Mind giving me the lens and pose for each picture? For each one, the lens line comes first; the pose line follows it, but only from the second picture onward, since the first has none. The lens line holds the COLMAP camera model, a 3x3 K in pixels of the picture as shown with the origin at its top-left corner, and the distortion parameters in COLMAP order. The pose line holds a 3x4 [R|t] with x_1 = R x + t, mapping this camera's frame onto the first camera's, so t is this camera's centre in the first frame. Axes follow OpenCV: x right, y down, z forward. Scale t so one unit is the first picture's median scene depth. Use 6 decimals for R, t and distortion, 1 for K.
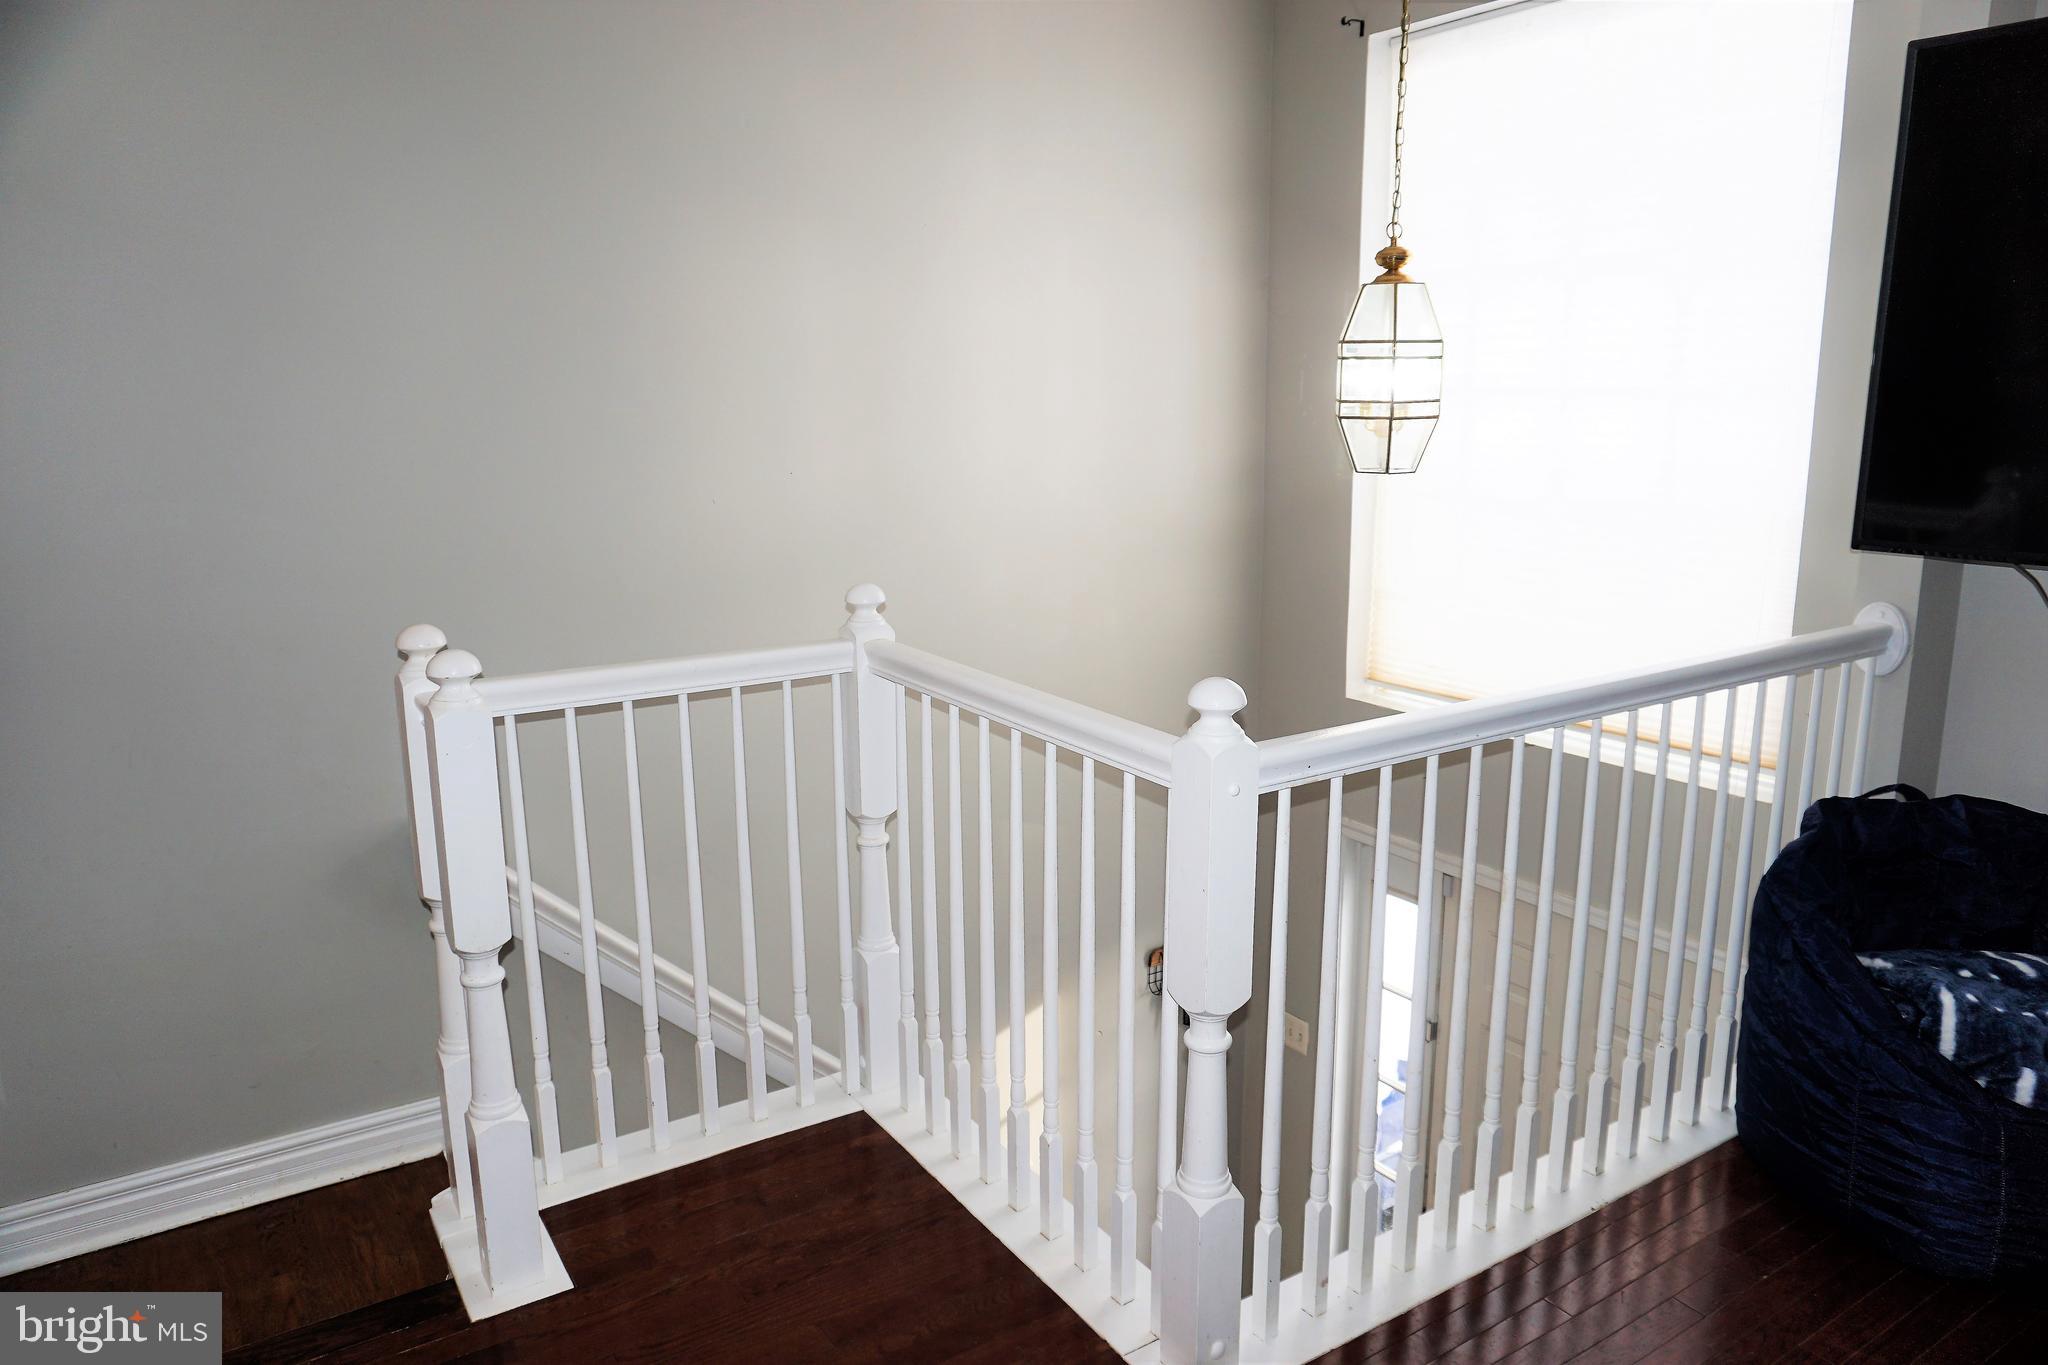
lens RADIAL K [[1379.9, 0, 1016.4], [0, 1379.9, 687.8], [0, 0, 1]] dist [-0.042641, 0.033611]
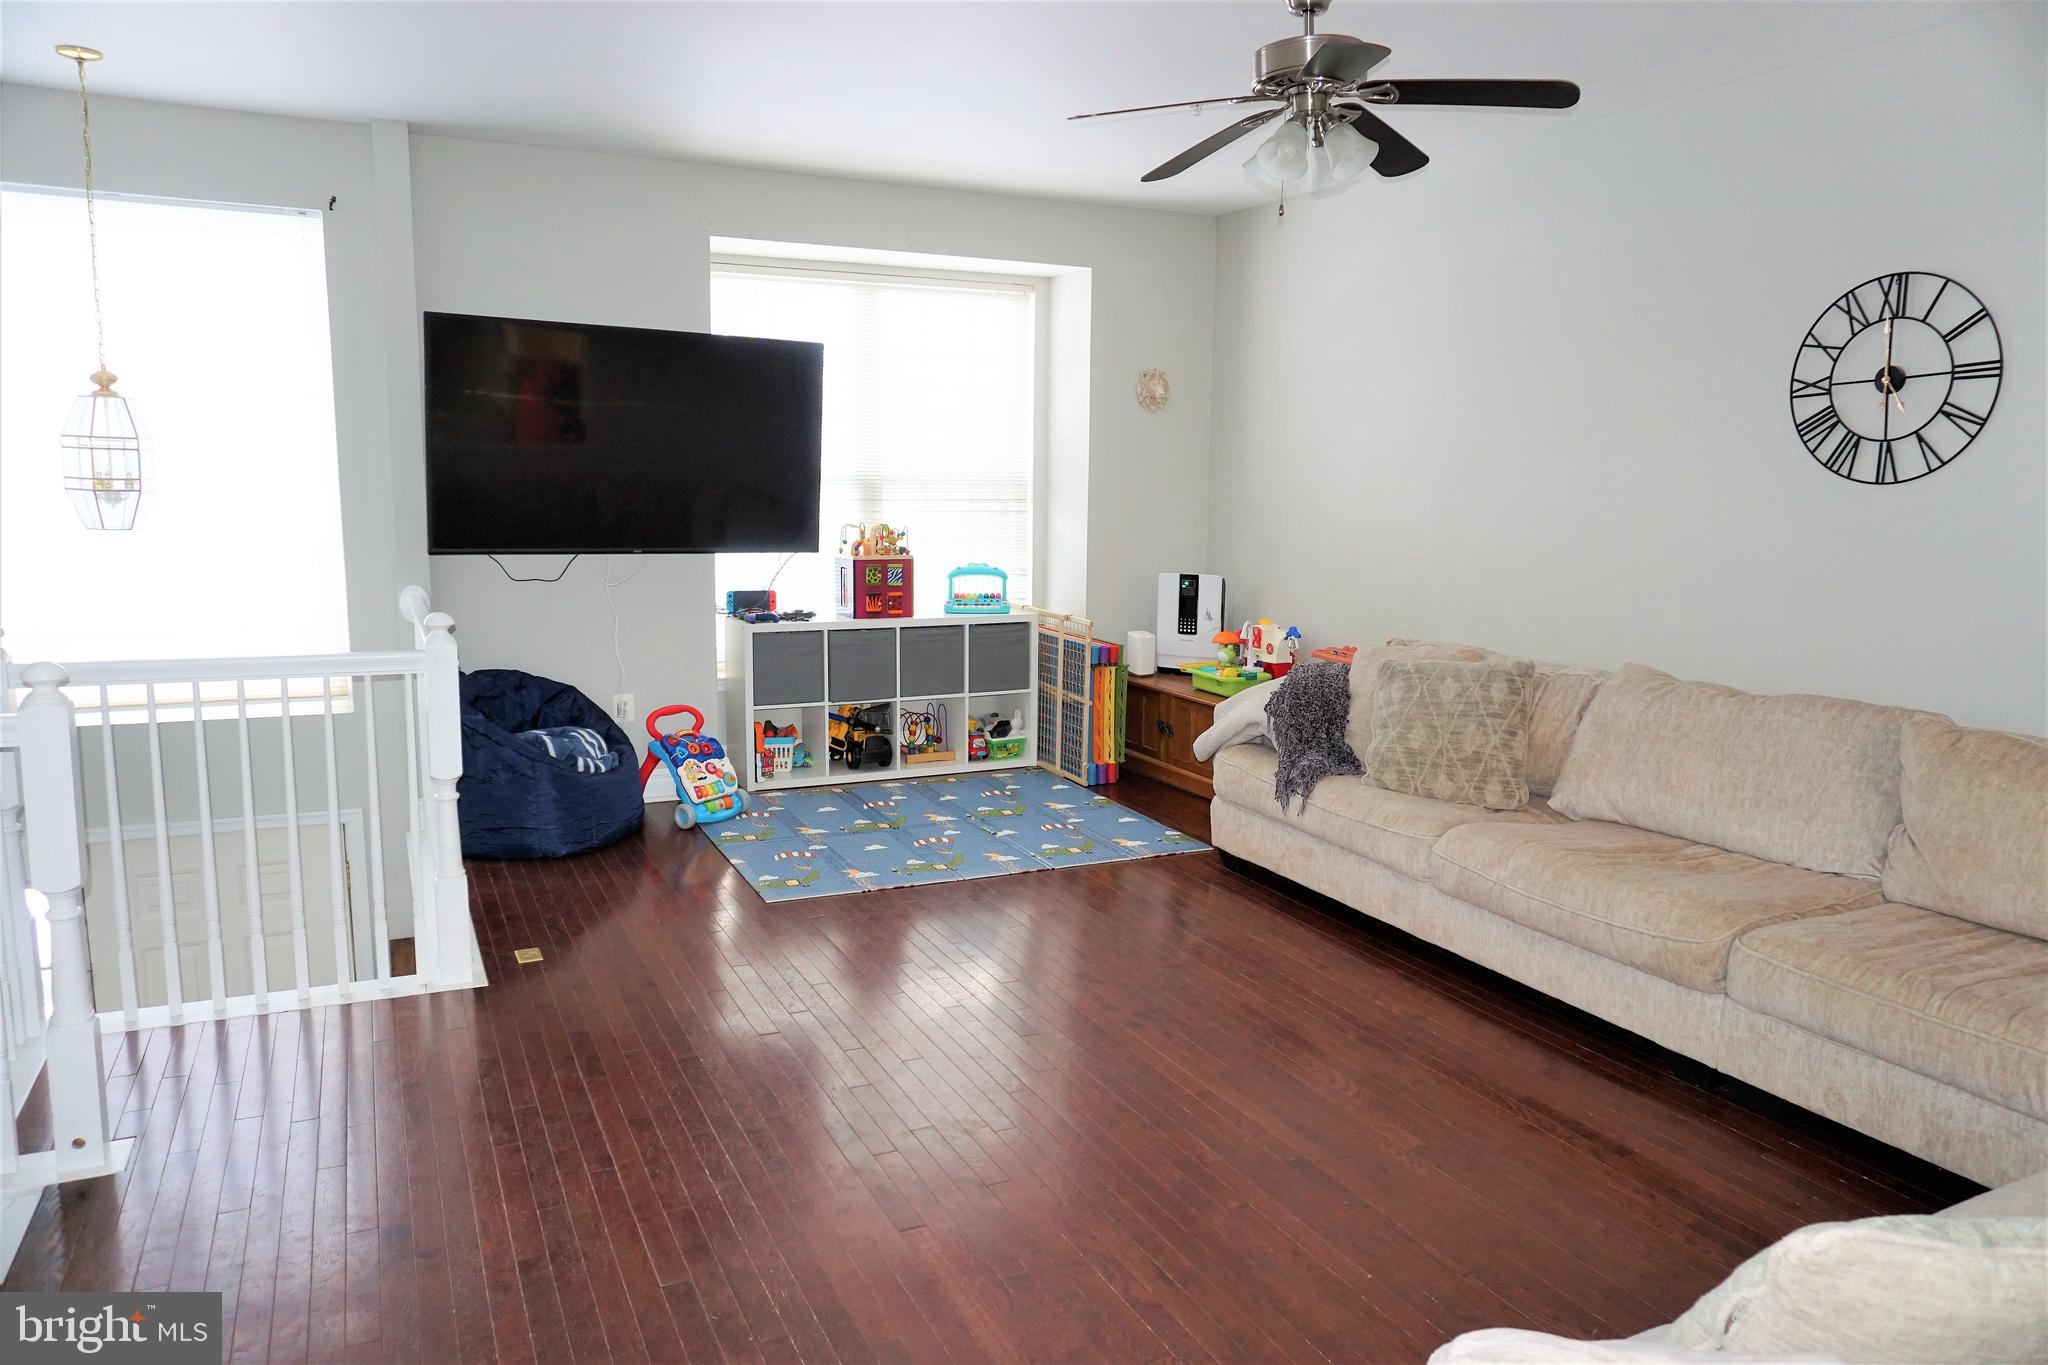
lens RADIAL K [[1379.9, 0, 1023.7], [0, 1379.9, 684.4], [0, 0, 1]] dist [-0.042641, 0.033611]
pose [[0.125673, -0.137929, 0.982437, -1.209784], [0.192091, 0.974930, 0.112303, 0.024610], [-0.973297, 0.174604, 0.149017, -0.102116]]
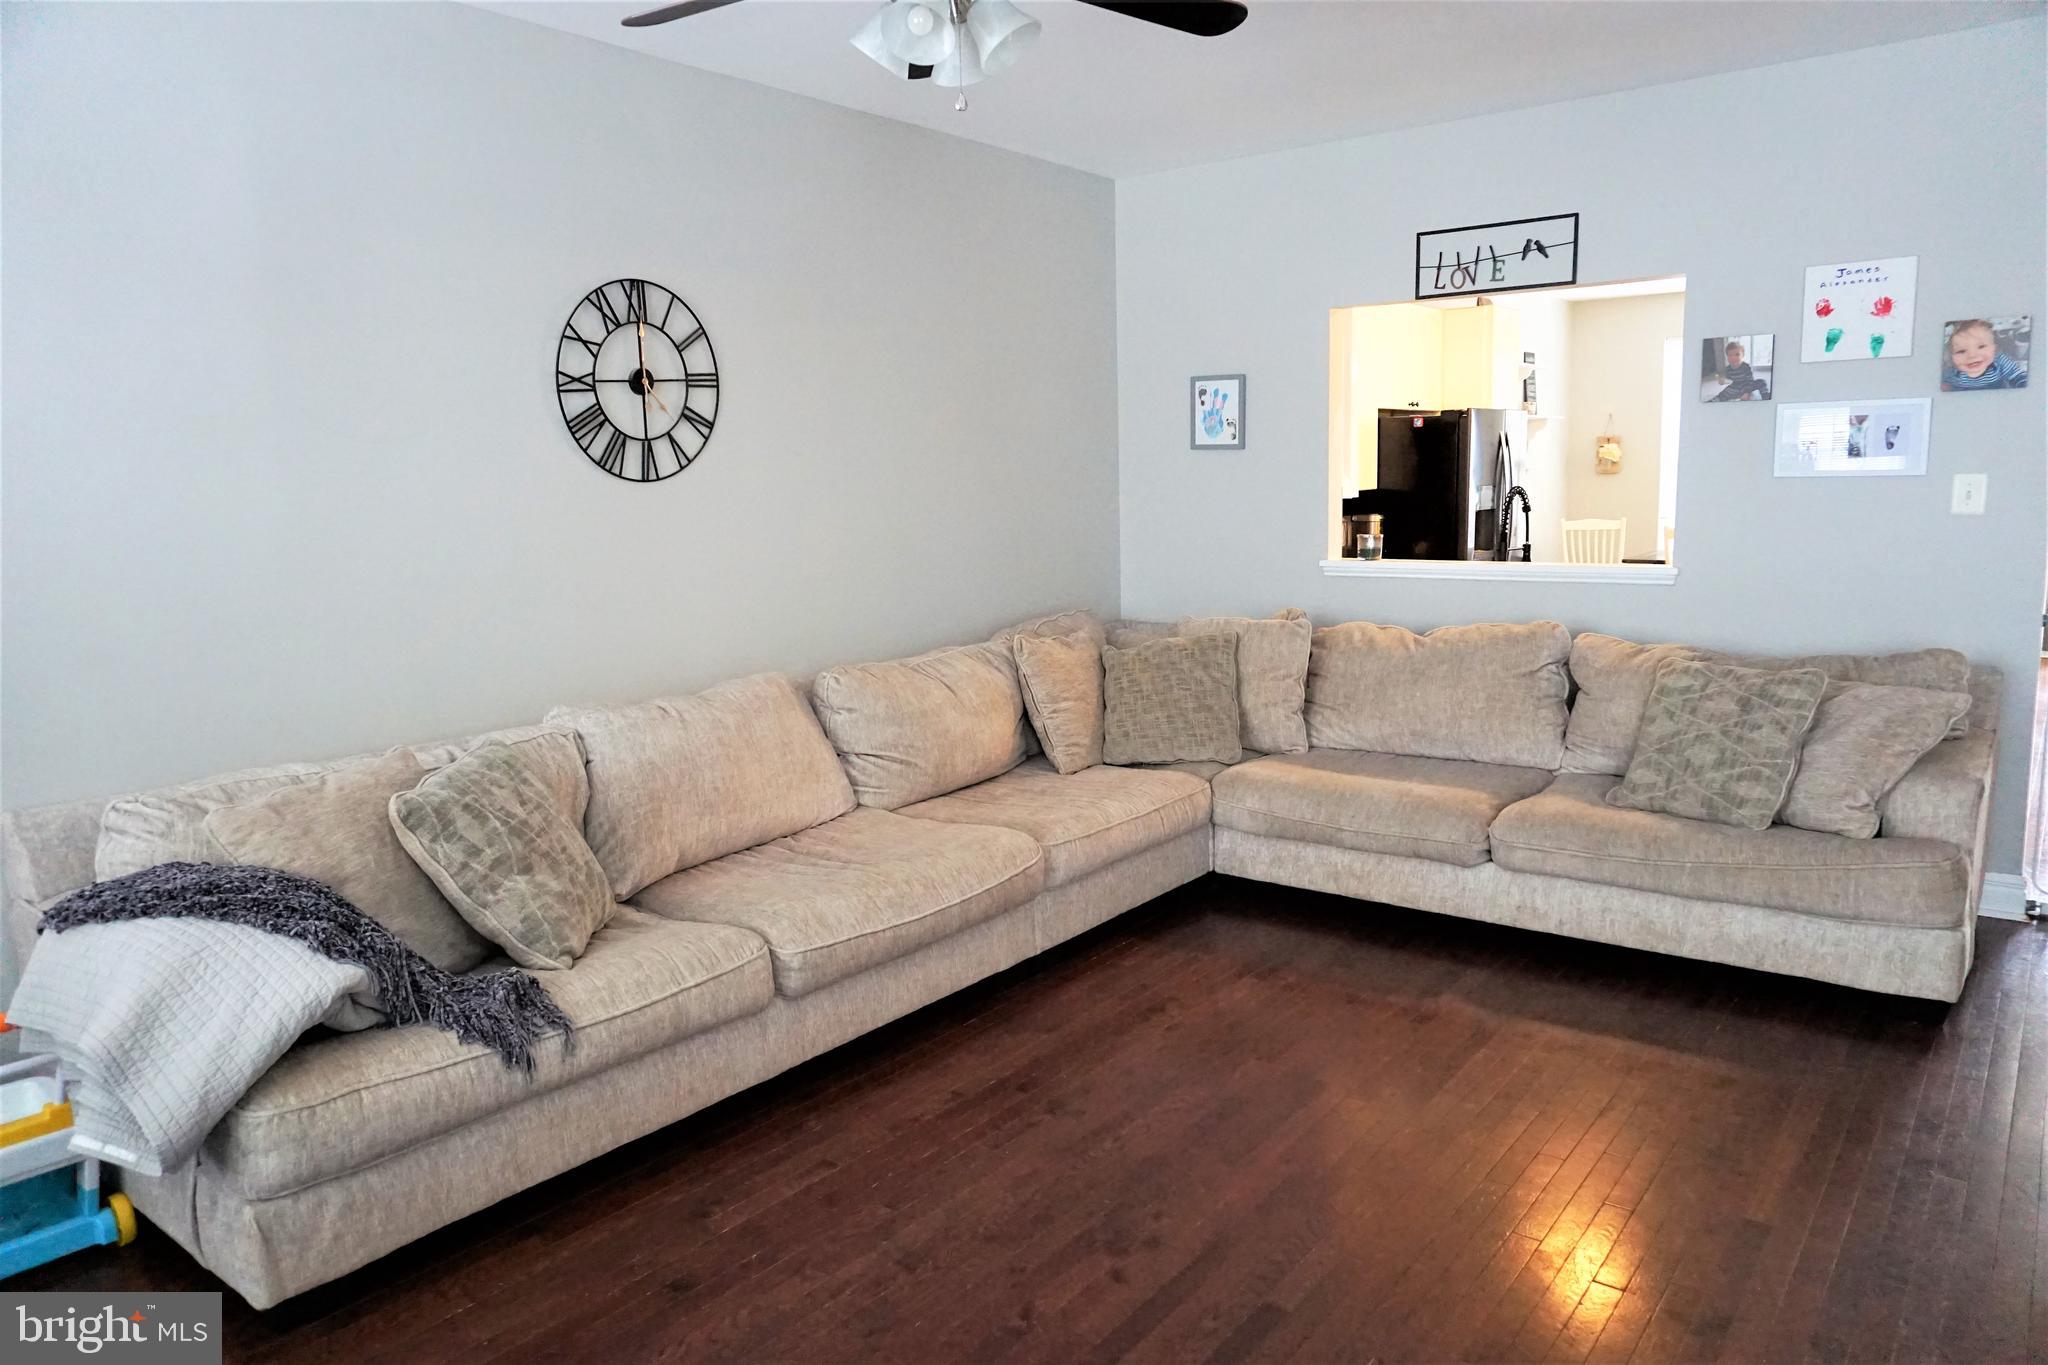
lens RADIAL K [[1379.9, 0, 1025.9], [0, 1379.9, 689.8], [0, 0, 1]] dist [-0.042641, 0.033611]
pose [[-0.944325, 0.080283, -0.319068, 0.487624], [-0.037972, 0.936698, 0.348073, -0.178205], [0.326815, 0.340810, -0.881499, 0.761012]]
